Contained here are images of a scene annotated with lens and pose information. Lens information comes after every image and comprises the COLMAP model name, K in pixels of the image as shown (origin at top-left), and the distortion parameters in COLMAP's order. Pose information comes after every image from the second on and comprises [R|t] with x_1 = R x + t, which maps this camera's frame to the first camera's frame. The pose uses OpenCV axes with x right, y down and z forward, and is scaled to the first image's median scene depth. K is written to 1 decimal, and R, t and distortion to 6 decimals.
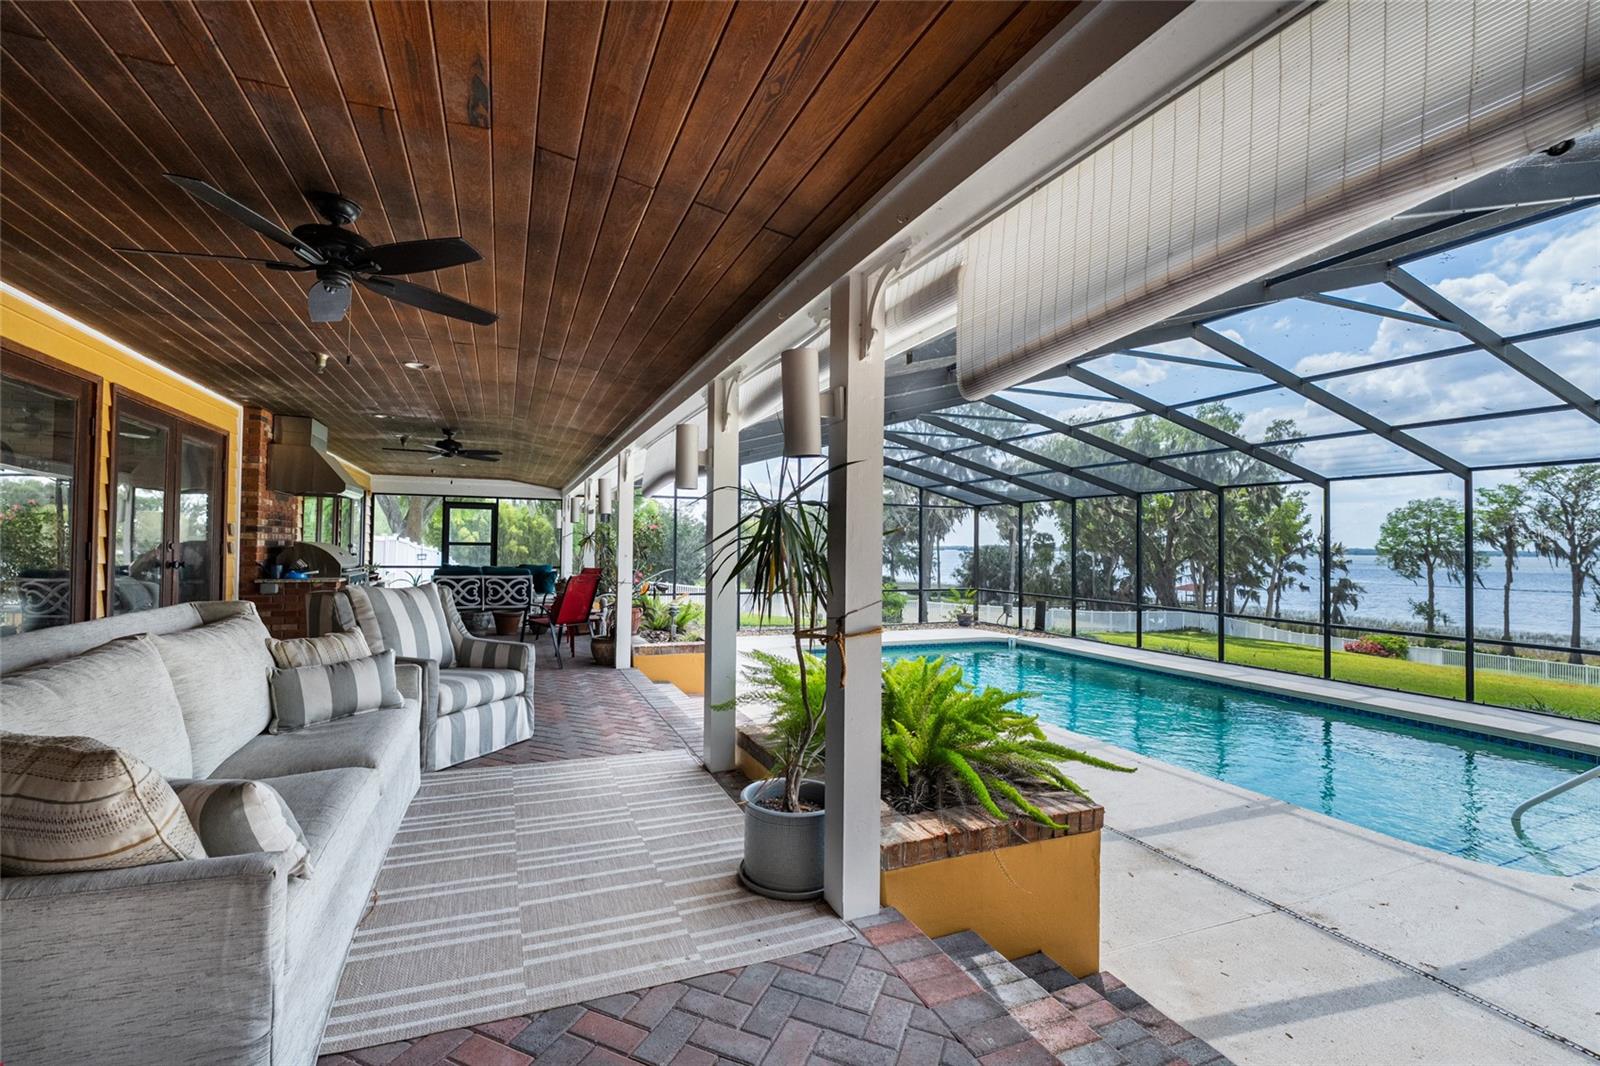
lens RADIAL K [[737.4, 0, 791.2], [0, 737.4, 531.9], [0, 0, 1]] dist [-0.003246, -0.000312]
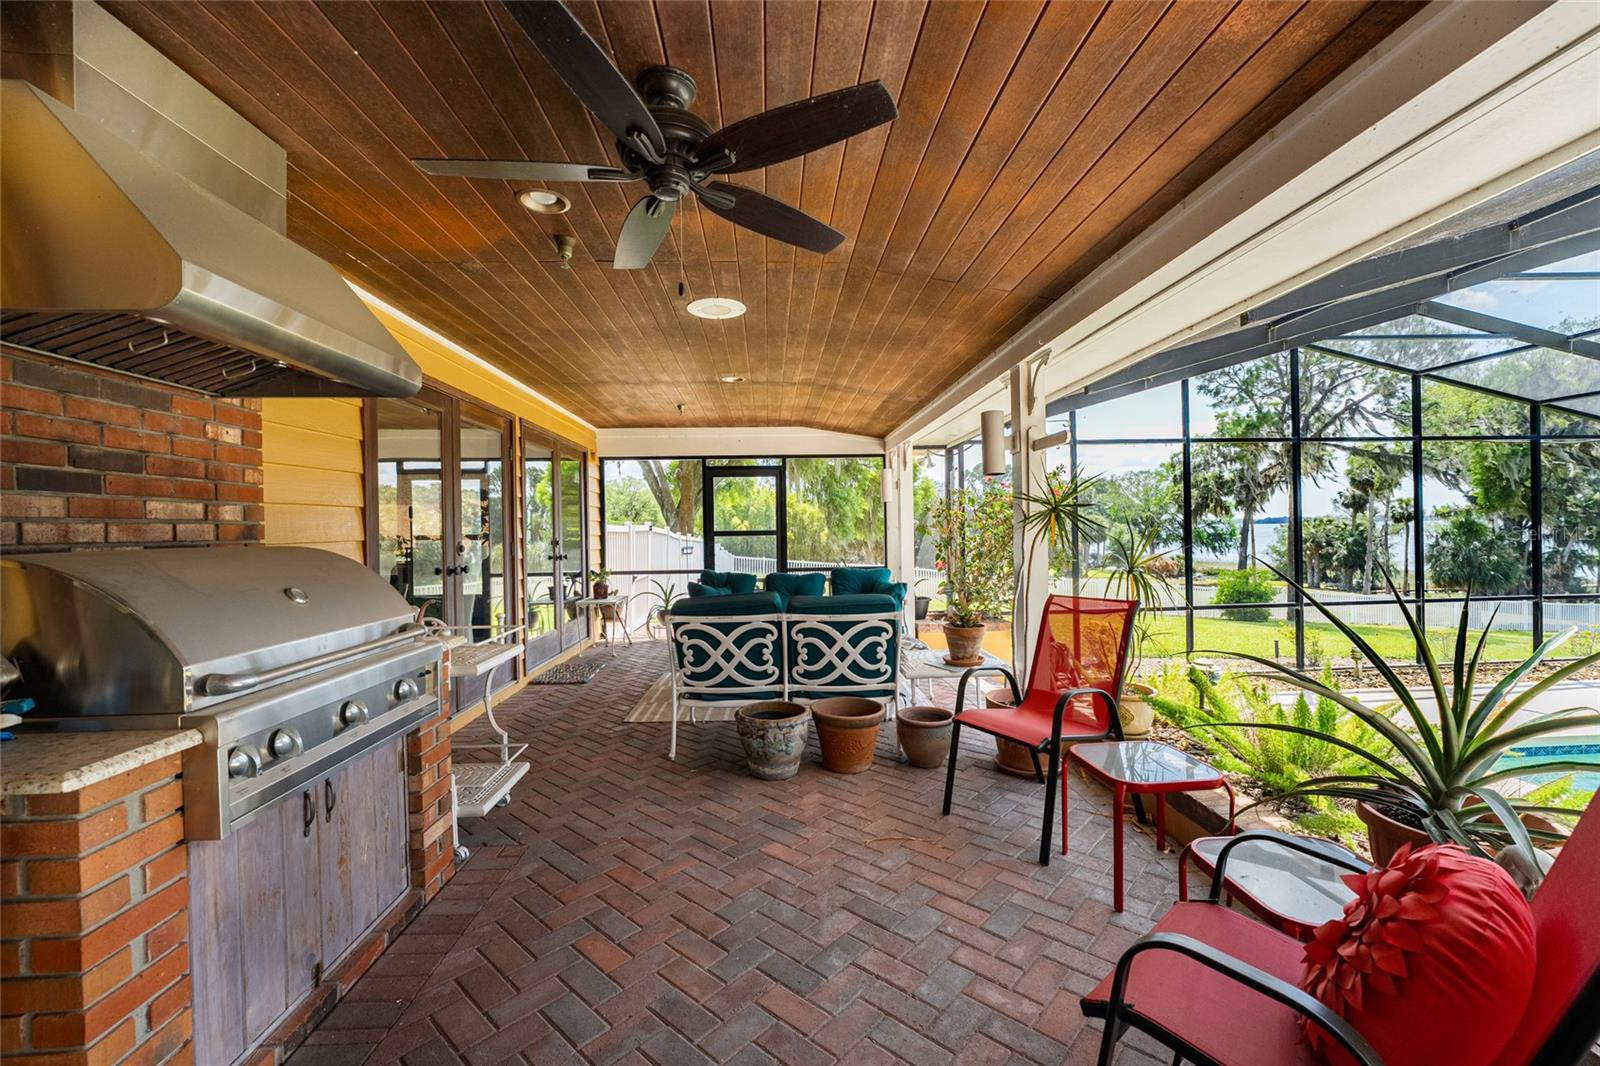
lens RADIAL K [[664.3, 0, 803.4], [0, 664.3, 532.1], [0, 0, 1]] dist [-0.032156, -0.000396]
pose [[0.949891, -0.024595, -0.311613, -0.291218], [0.031687, 0.999341, 0.017715, 0.009126], [0.310972, -0.026702, 0.950044, 0.654361]]
